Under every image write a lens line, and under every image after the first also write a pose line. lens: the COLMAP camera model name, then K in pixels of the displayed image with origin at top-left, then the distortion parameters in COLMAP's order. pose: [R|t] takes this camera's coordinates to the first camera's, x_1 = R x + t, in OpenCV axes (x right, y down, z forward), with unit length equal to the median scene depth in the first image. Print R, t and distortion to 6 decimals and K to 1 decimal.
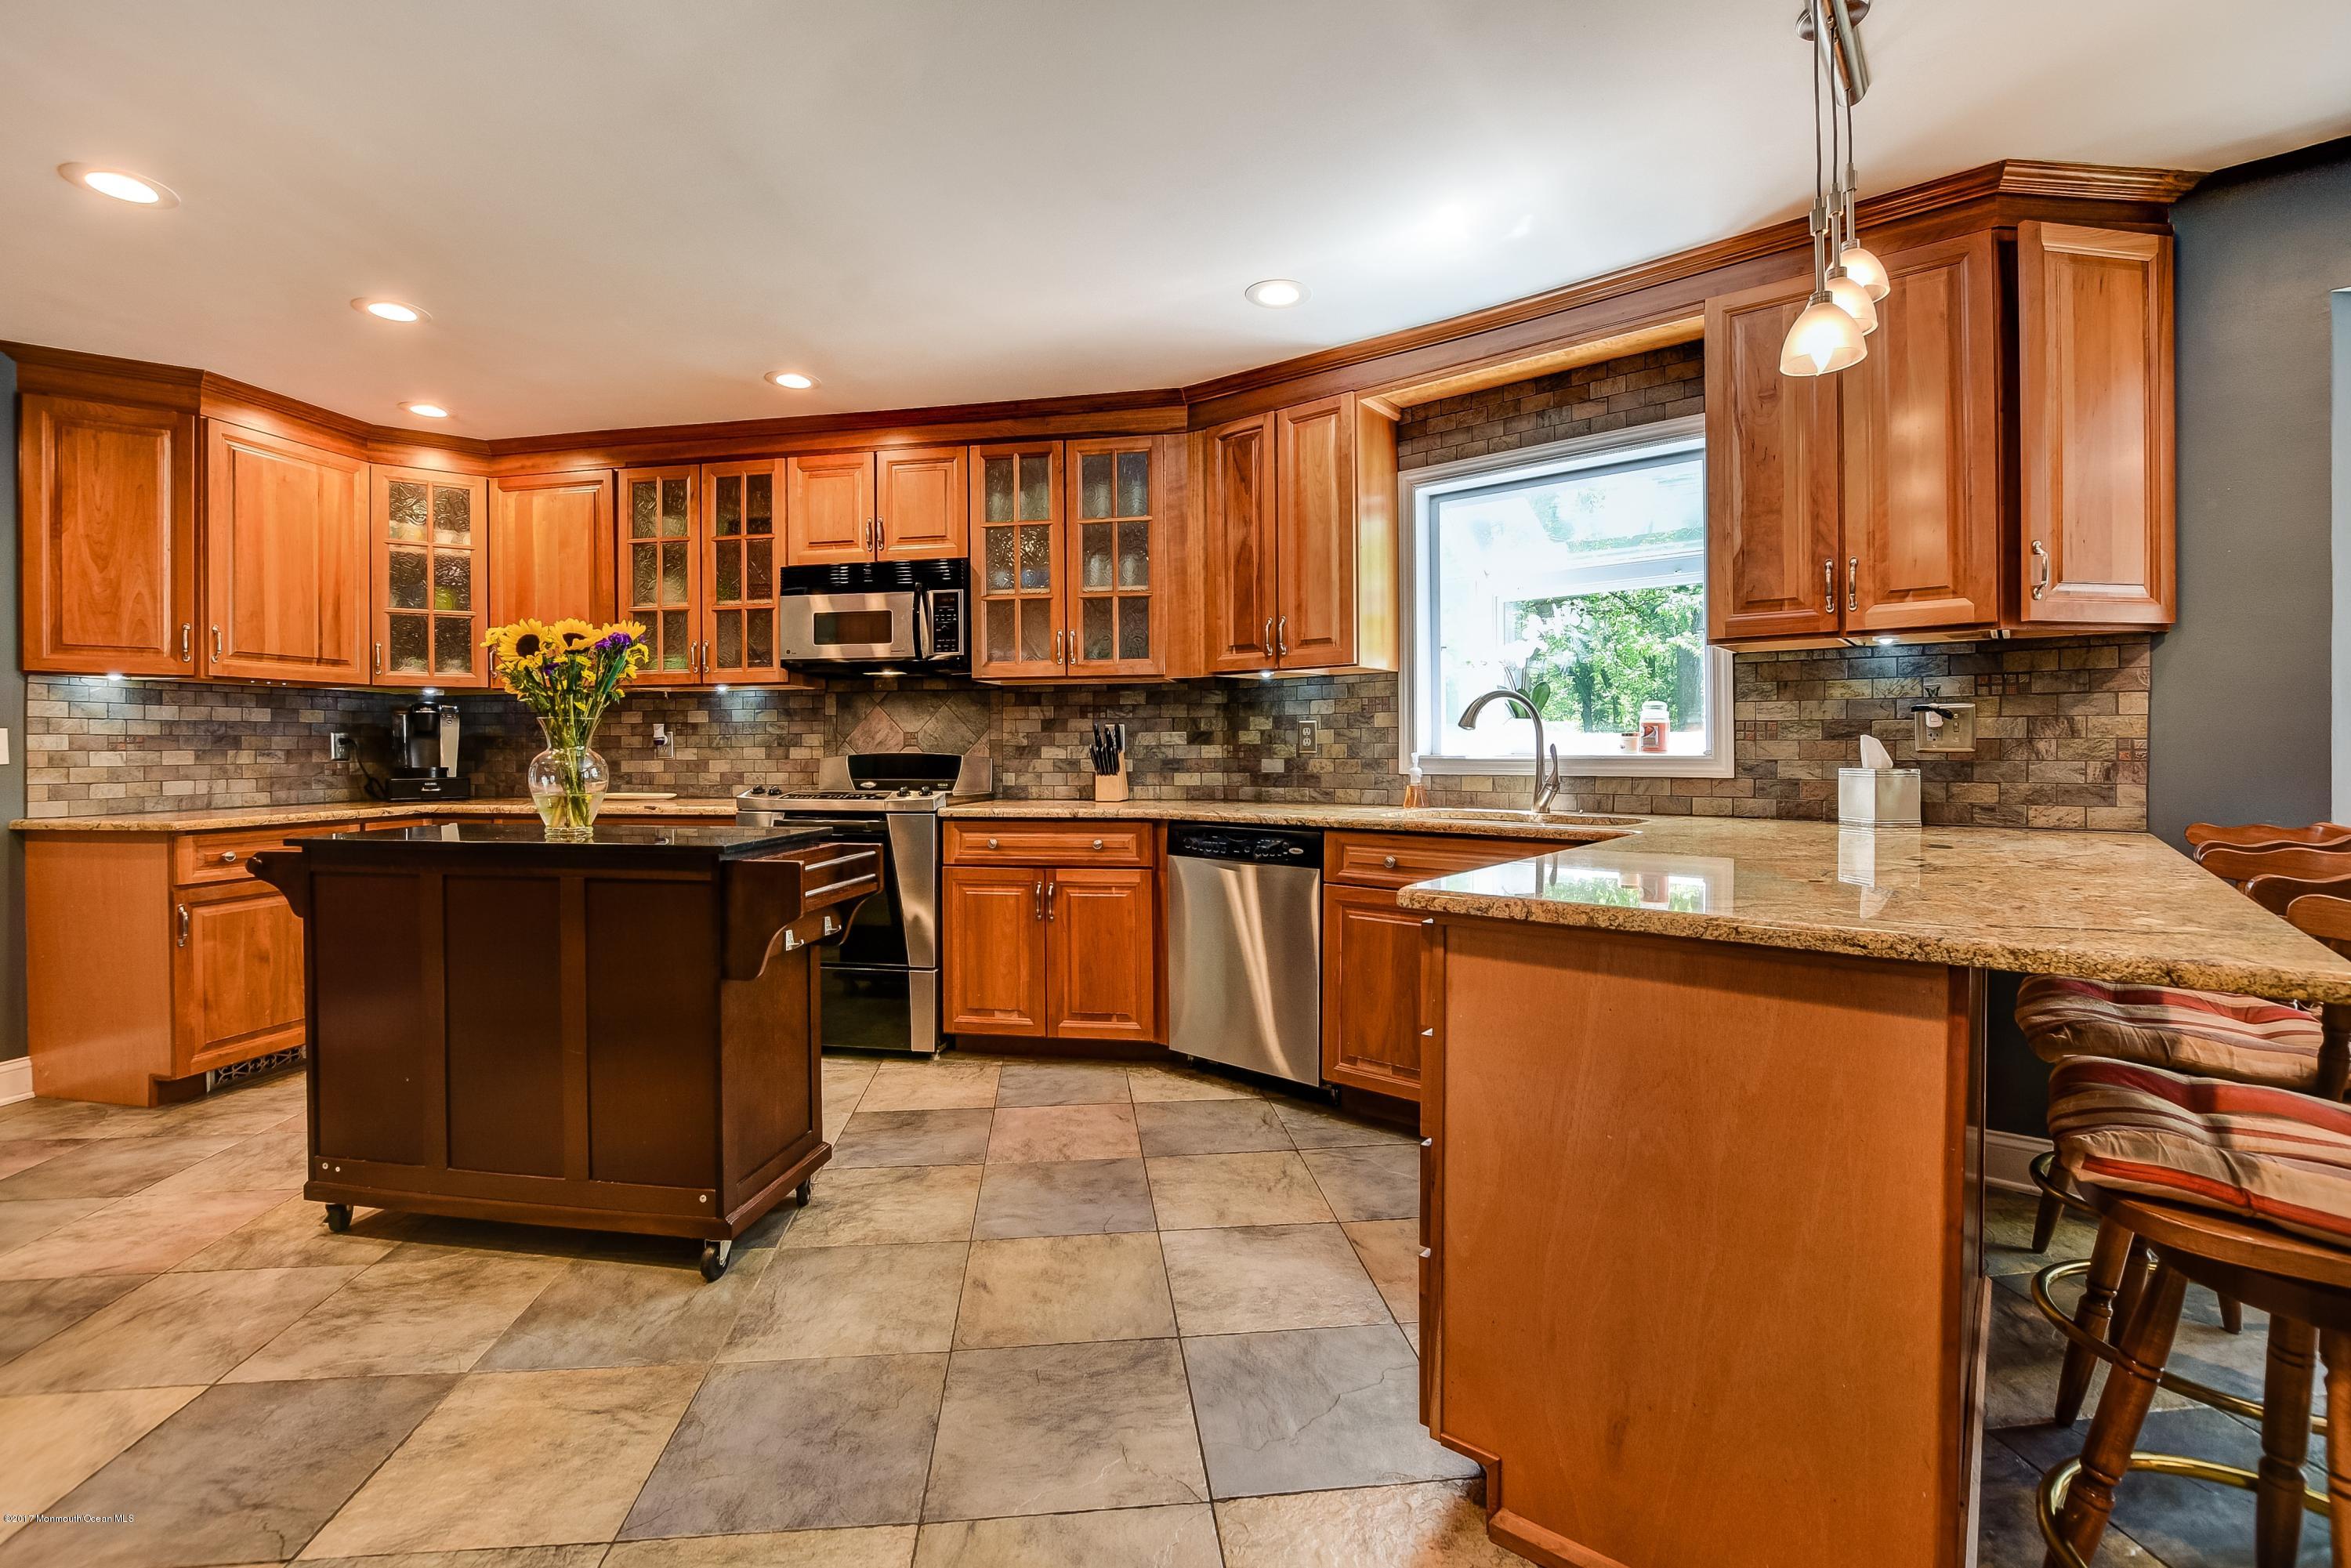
lens RADIAL K [[1039.5, 0, 1174.2], [0, 1039.5, 751.6], [0, 0, 1]] dist [-0.003691, -0.000410]
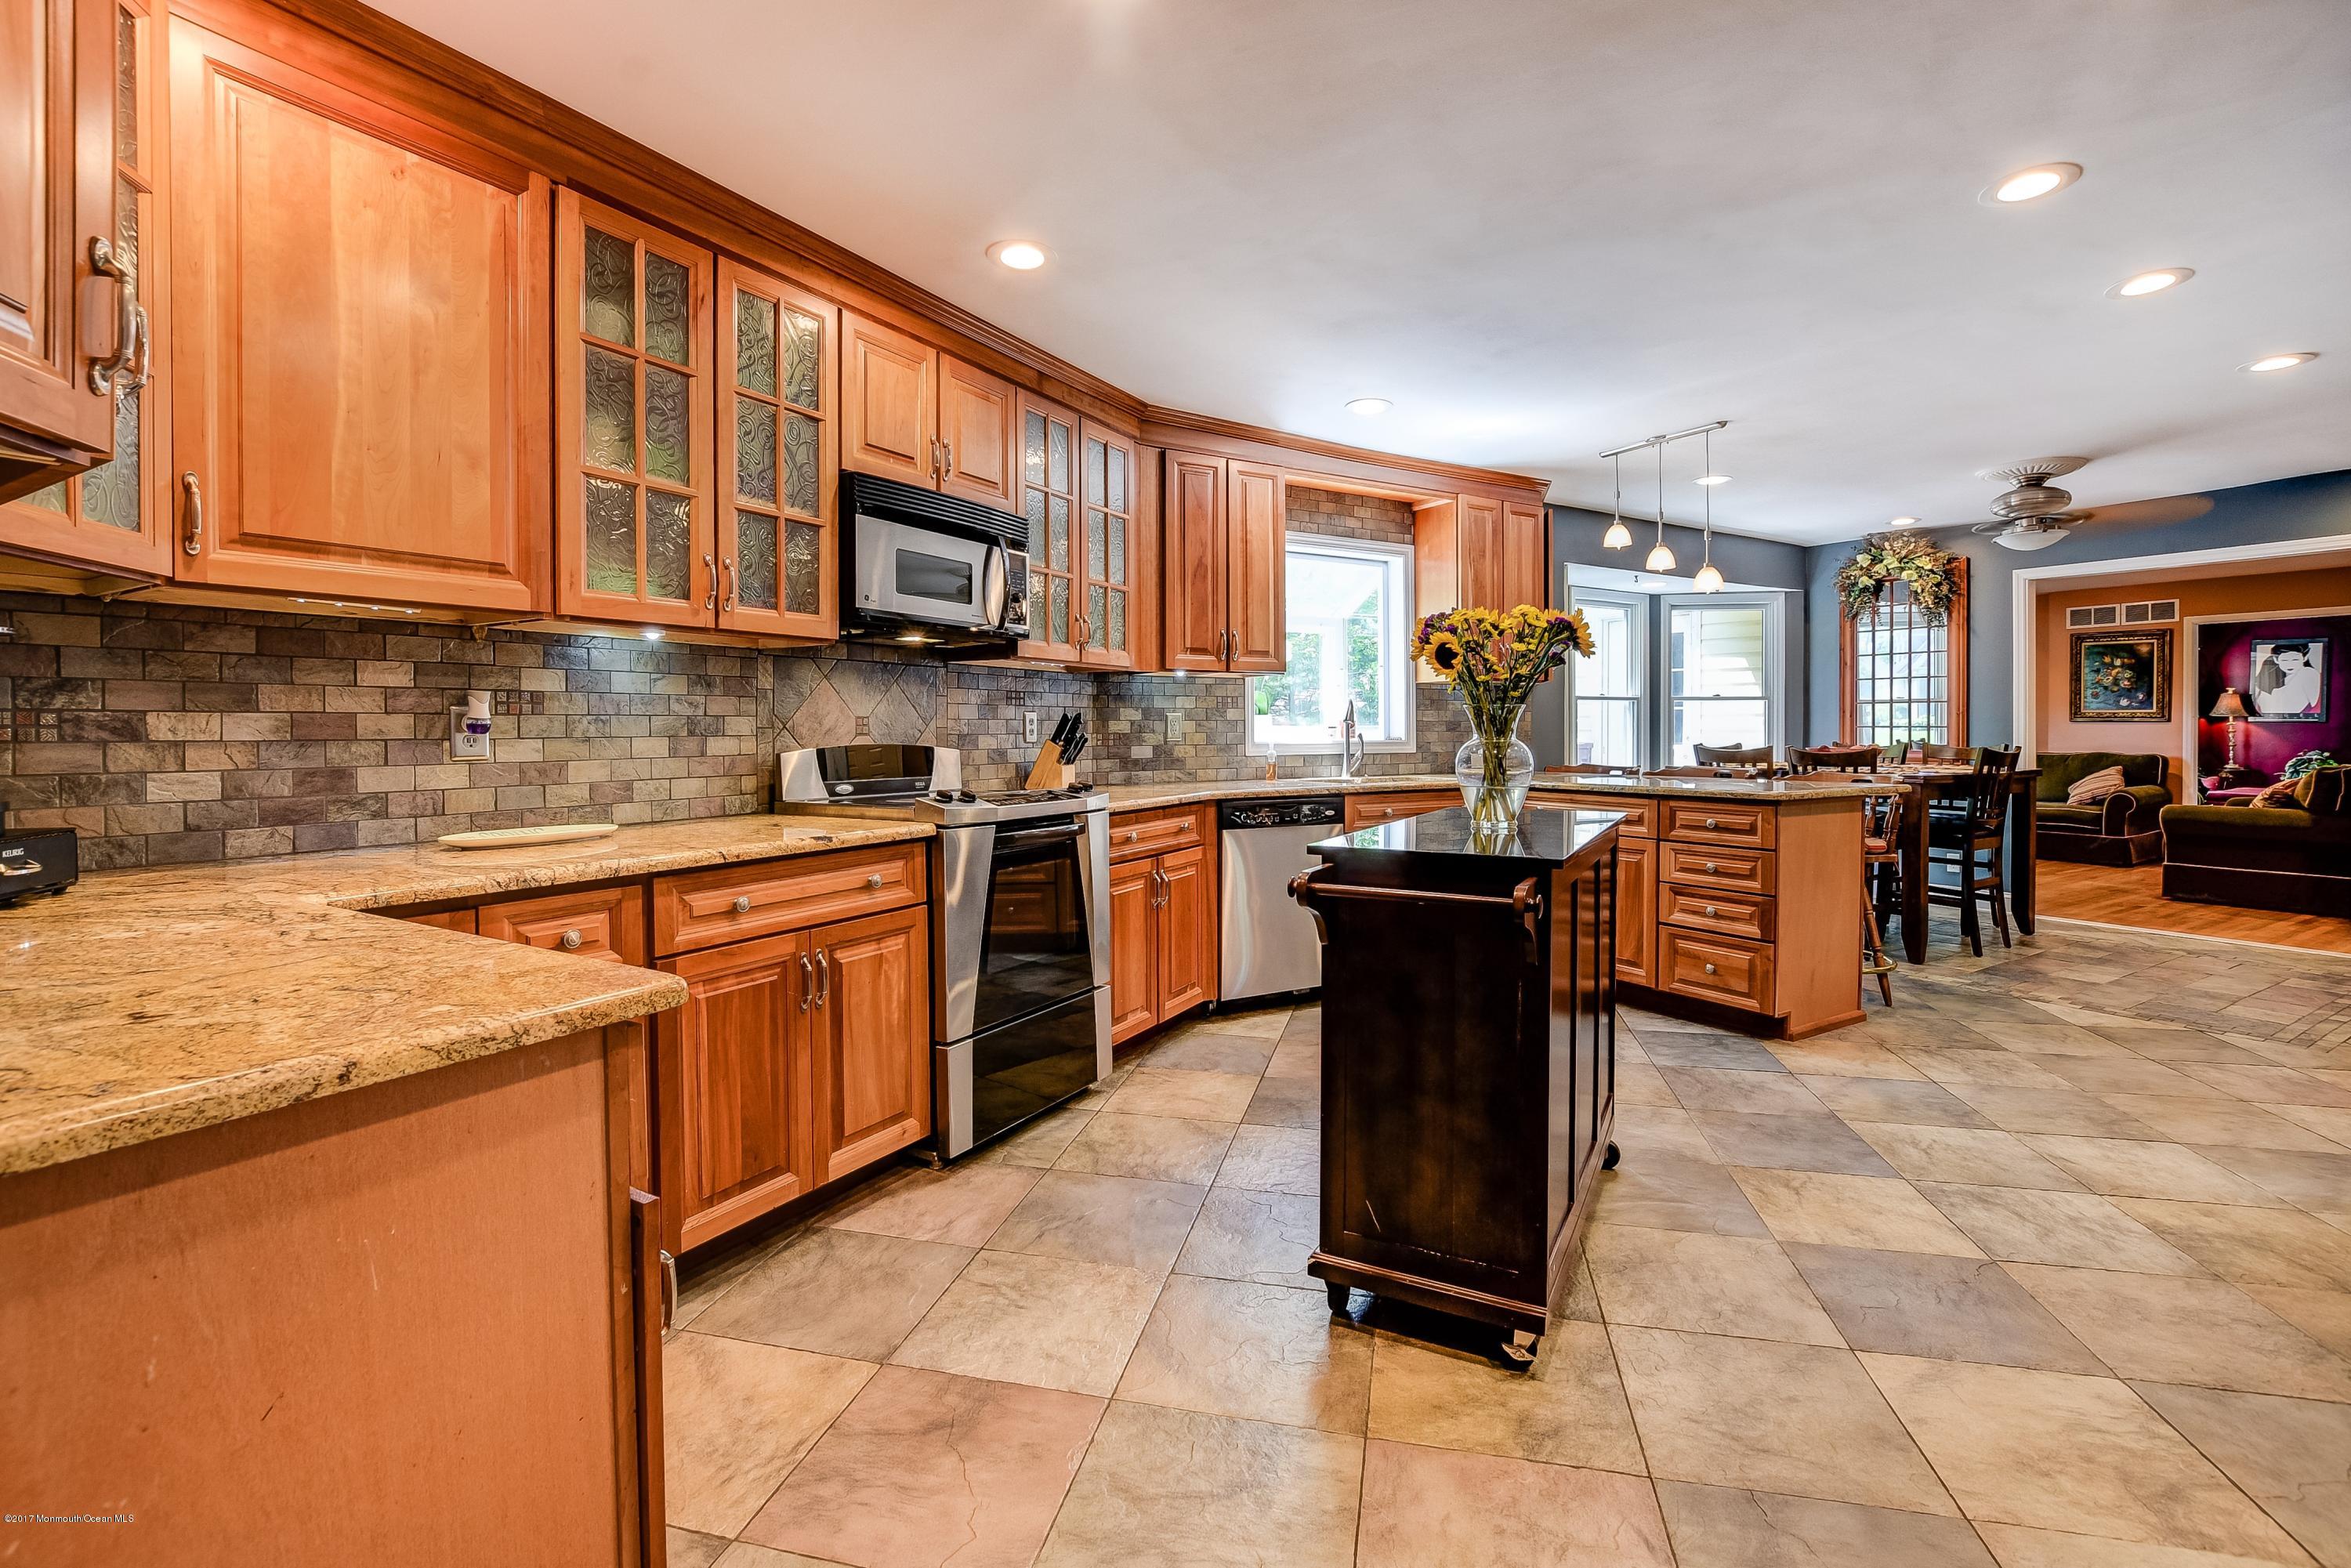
lens RADIAL K [[1067.8, 0, 1179.3], [0, 1067.8, 743.6], [0, 0, 1]] dist [-0.001631, -0.000101]
pose [[0.318472, -0.008477, 0.947894, -1.231144], [0.005300, 0.999960, 0.007162, -0.004687], [-0.947917, 0.002743, 0.318504, 0.732228]]
